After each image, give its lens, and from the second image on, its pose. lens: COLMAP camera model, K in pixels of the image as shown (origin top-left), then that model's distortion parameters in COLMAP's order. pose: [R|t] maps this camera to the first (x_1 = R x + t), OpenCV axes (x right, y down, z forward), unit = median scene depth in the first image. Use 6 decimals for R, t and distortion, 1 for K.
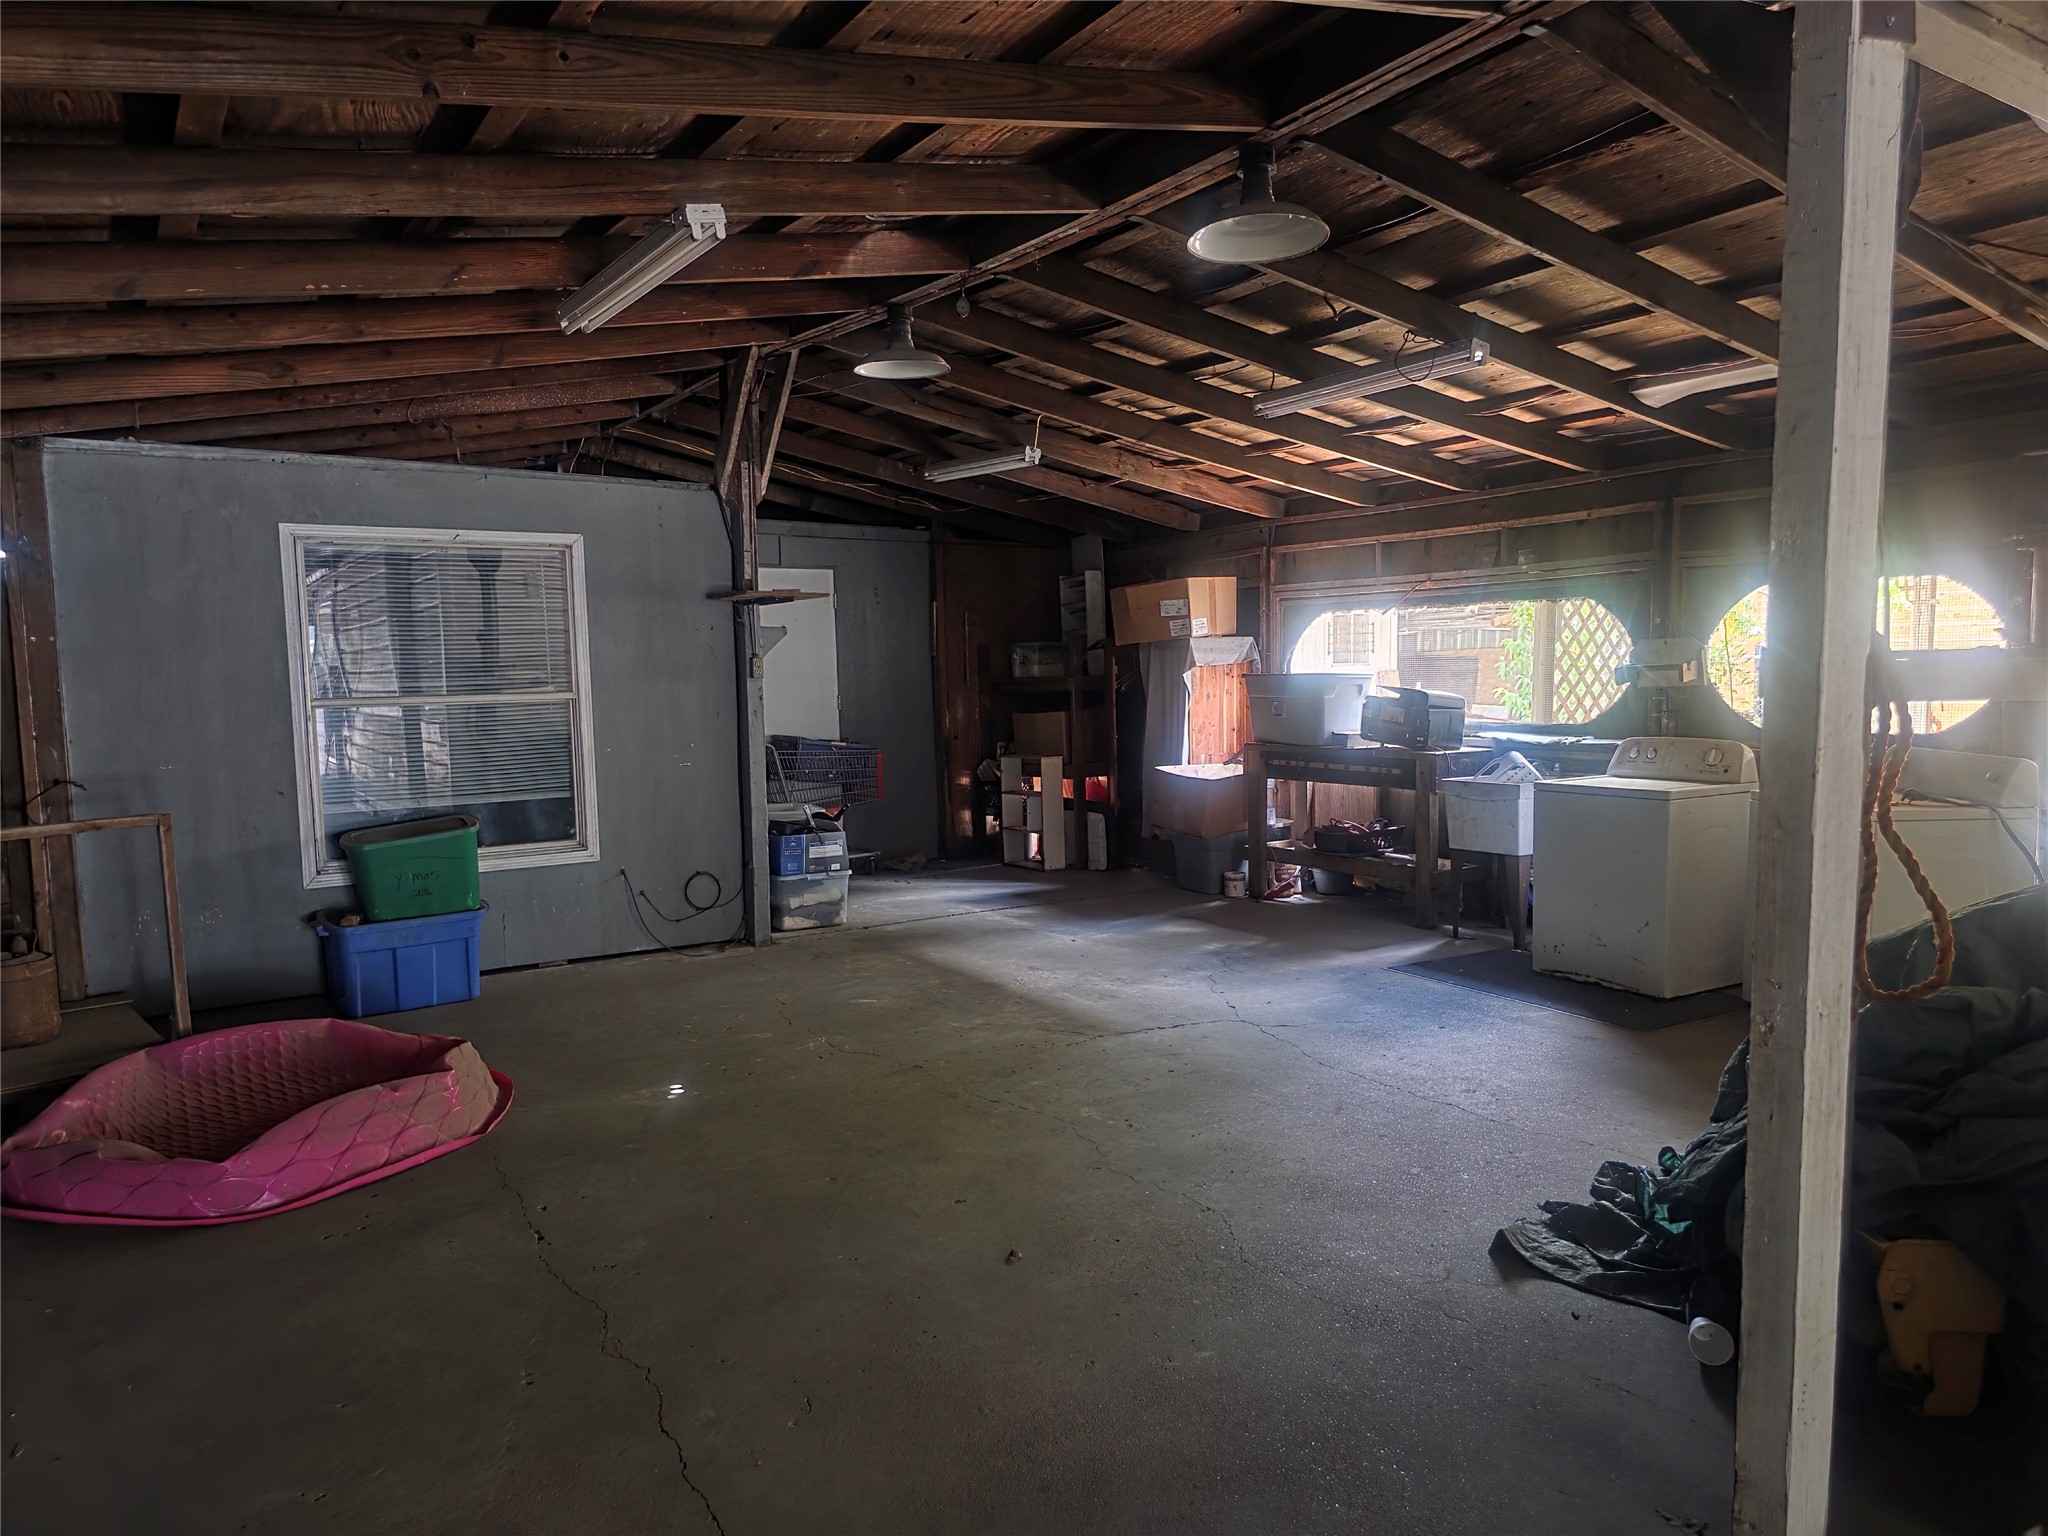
lens RADIAL K [[1396.6, 0, 1028.2], [0, 1396.6, 780.0], [0, 0, 1]] dist [0.064602, -0.049286]
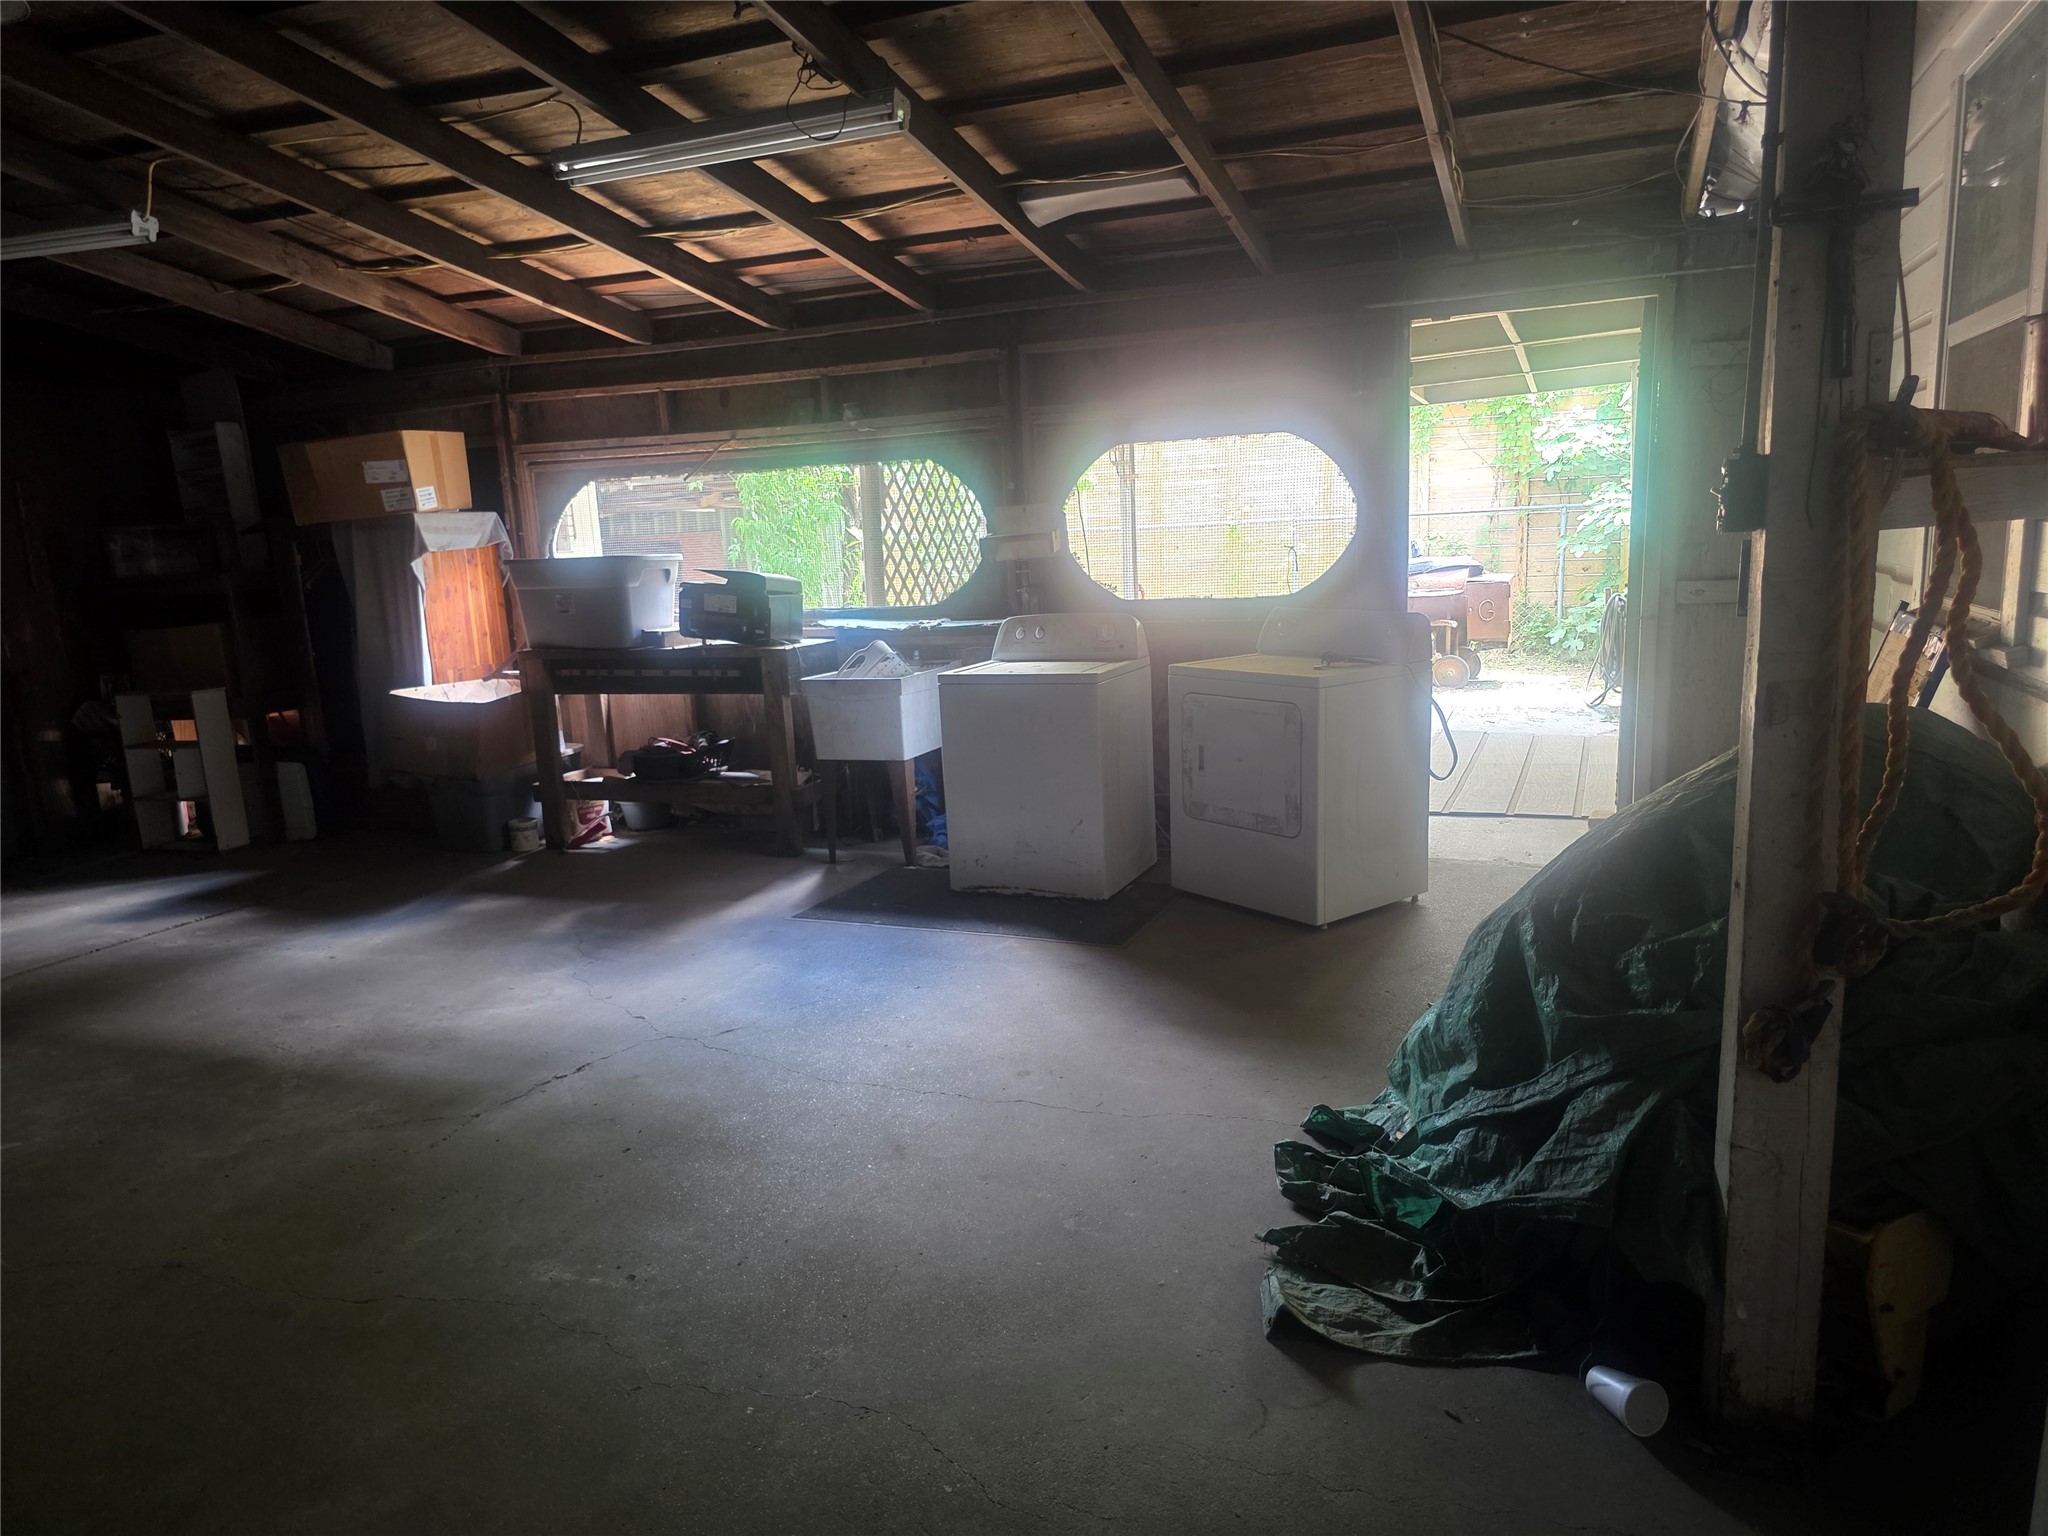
lens RADIAL K [[1396.6, 0, 1030.5], [0, 1396.6, 778.8], [0, 0, 1]] dist [0.064602, -0.049286]
pose [[0.818707, -0.121538, 0.561202, -0.058221], [0.079454, 0.991920, 0.098907, -0.011301], [-0.568688, -0.036386, 0.821748, 0.206835]]
